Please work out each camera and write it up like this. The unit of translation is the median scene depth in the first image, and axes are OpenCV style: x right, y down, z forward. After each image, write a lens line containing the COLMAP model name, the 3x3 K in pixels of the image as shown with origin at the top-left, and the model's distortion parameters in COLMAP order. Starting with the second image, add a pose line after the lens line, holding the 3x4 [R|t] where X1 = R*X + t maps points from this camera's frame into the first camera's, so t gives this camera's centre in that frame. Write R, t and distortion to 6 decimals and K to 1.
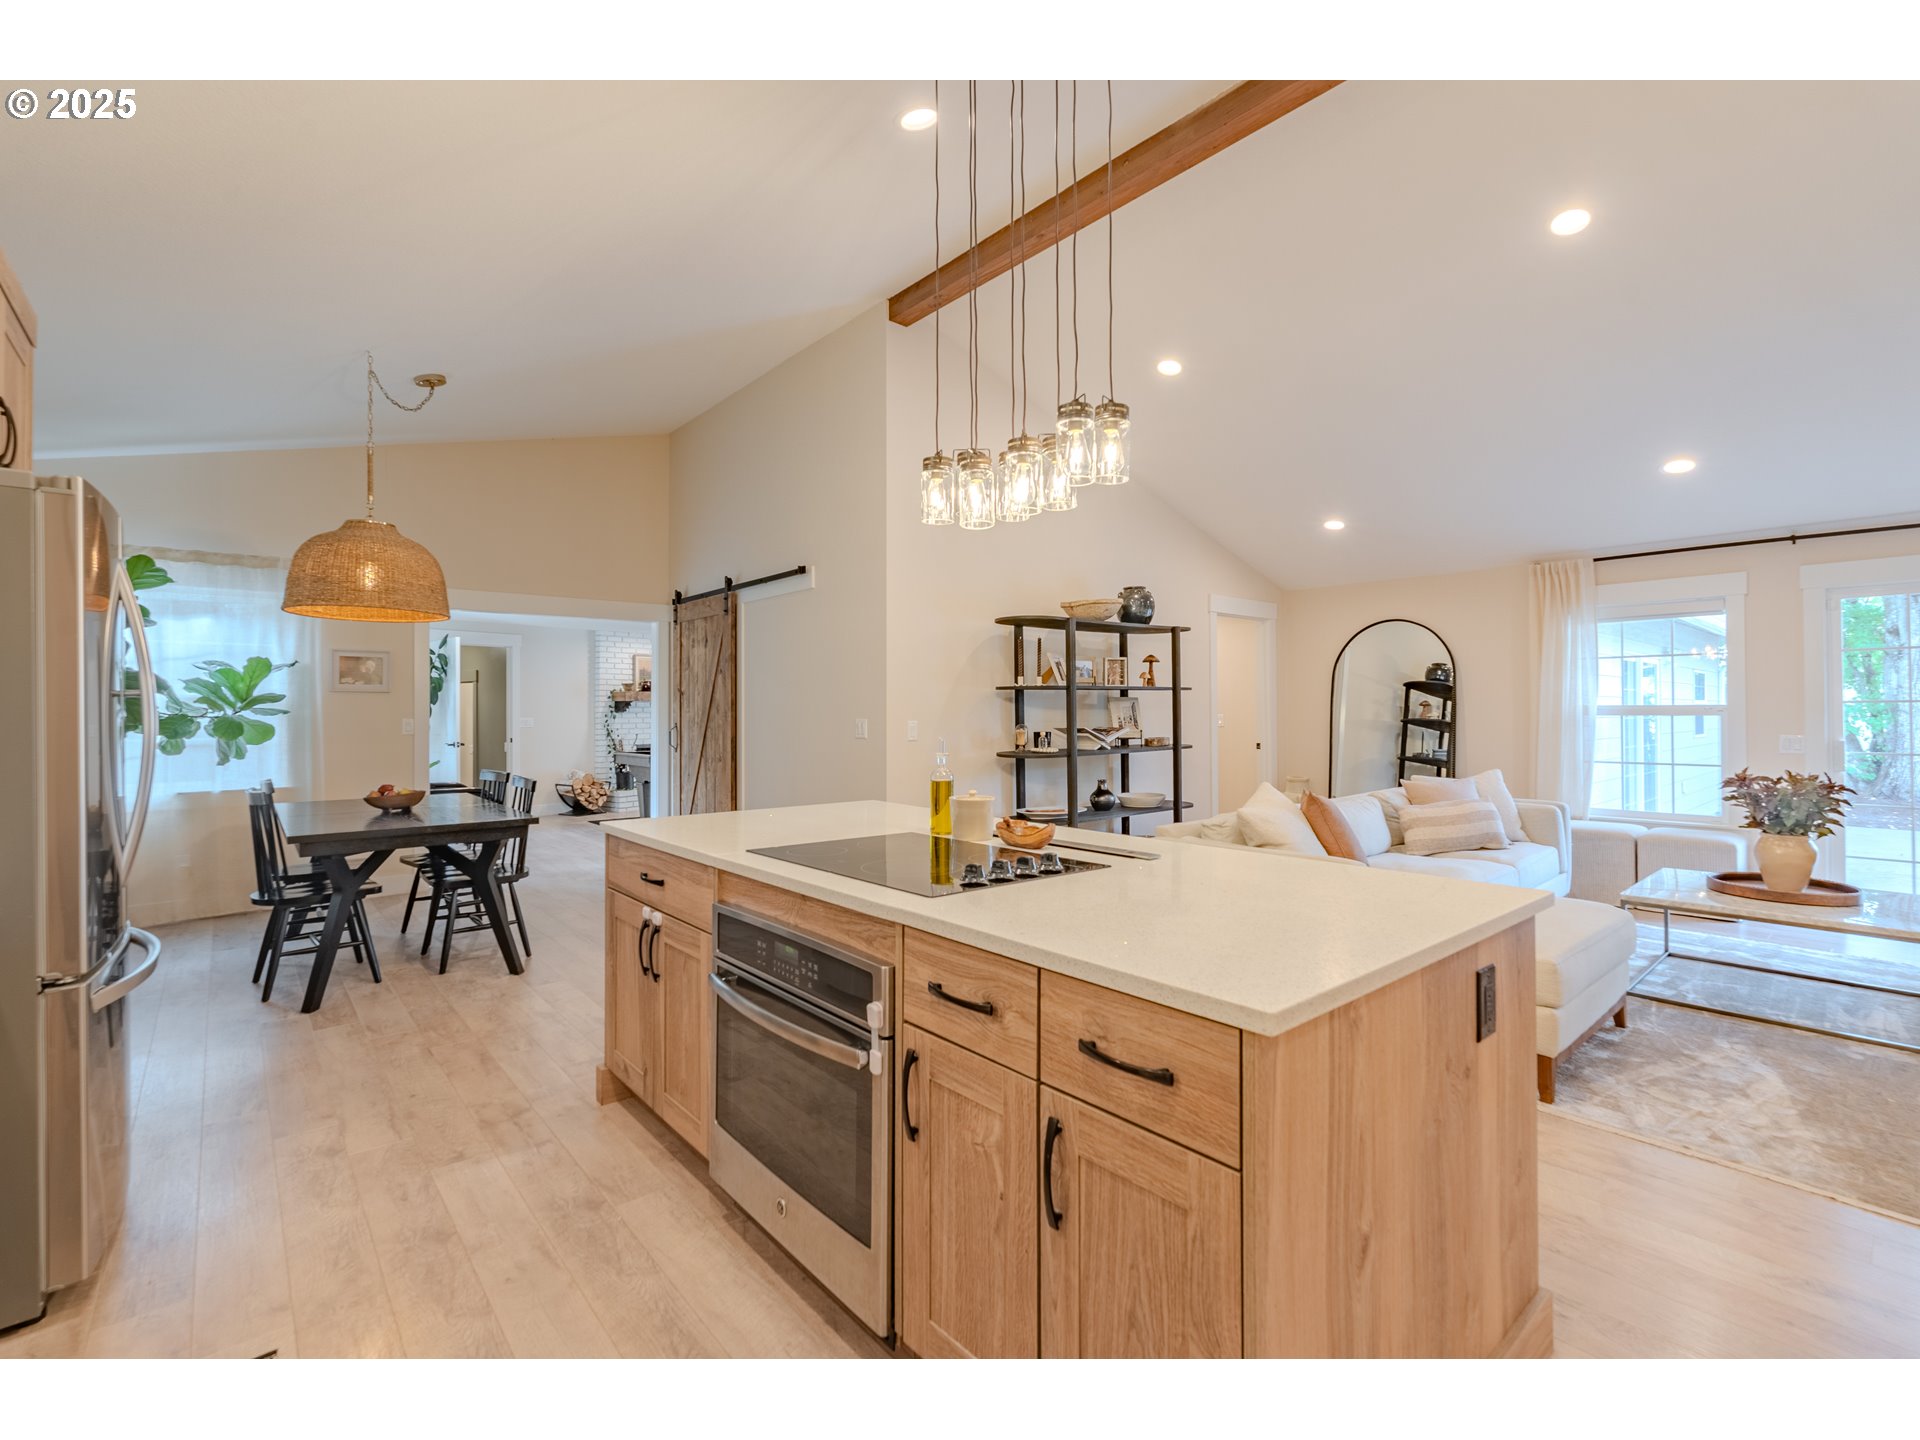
lens RADIAL K [[866.6, 0, 964.8], [0, 866.6, 712.6], [0, 0, 1]] dist [-0.001307, 0.001582]
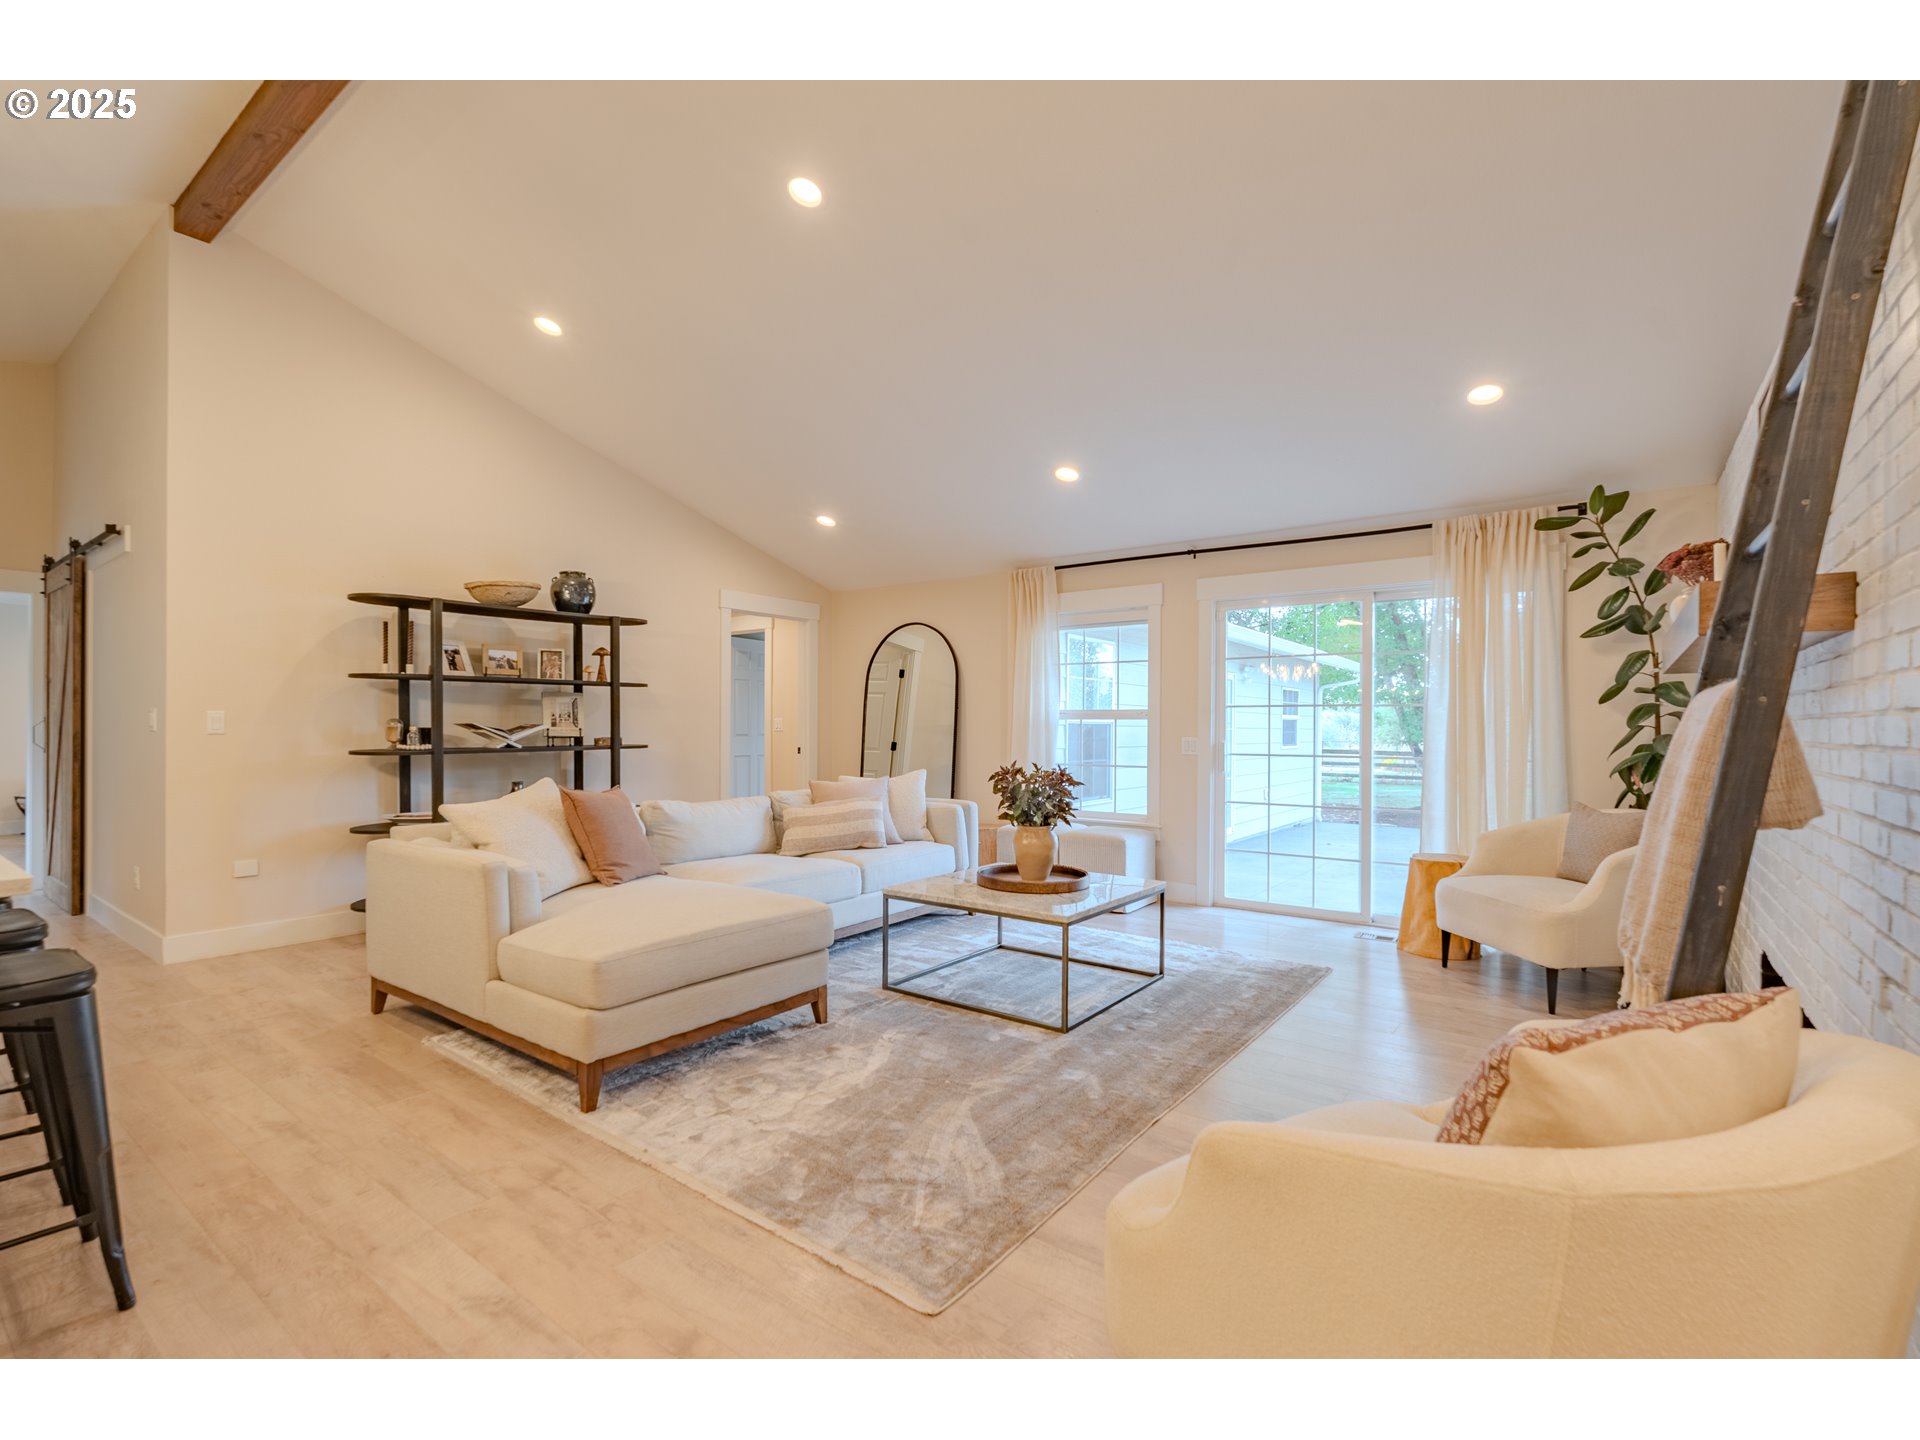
lens RADIAL K [[866.6, 0, 996.0], [0, 866.6, 740.8], [0, 0, 1]] dist [-0.001307, 0.001582]
pose [[0.977343, 0.008730, 0.211481, 0.471435], [-0.011122, 0.999887, 0.010123, 0.020955], [-0.211368, -0.012245, 0.977330, 0.004891]]
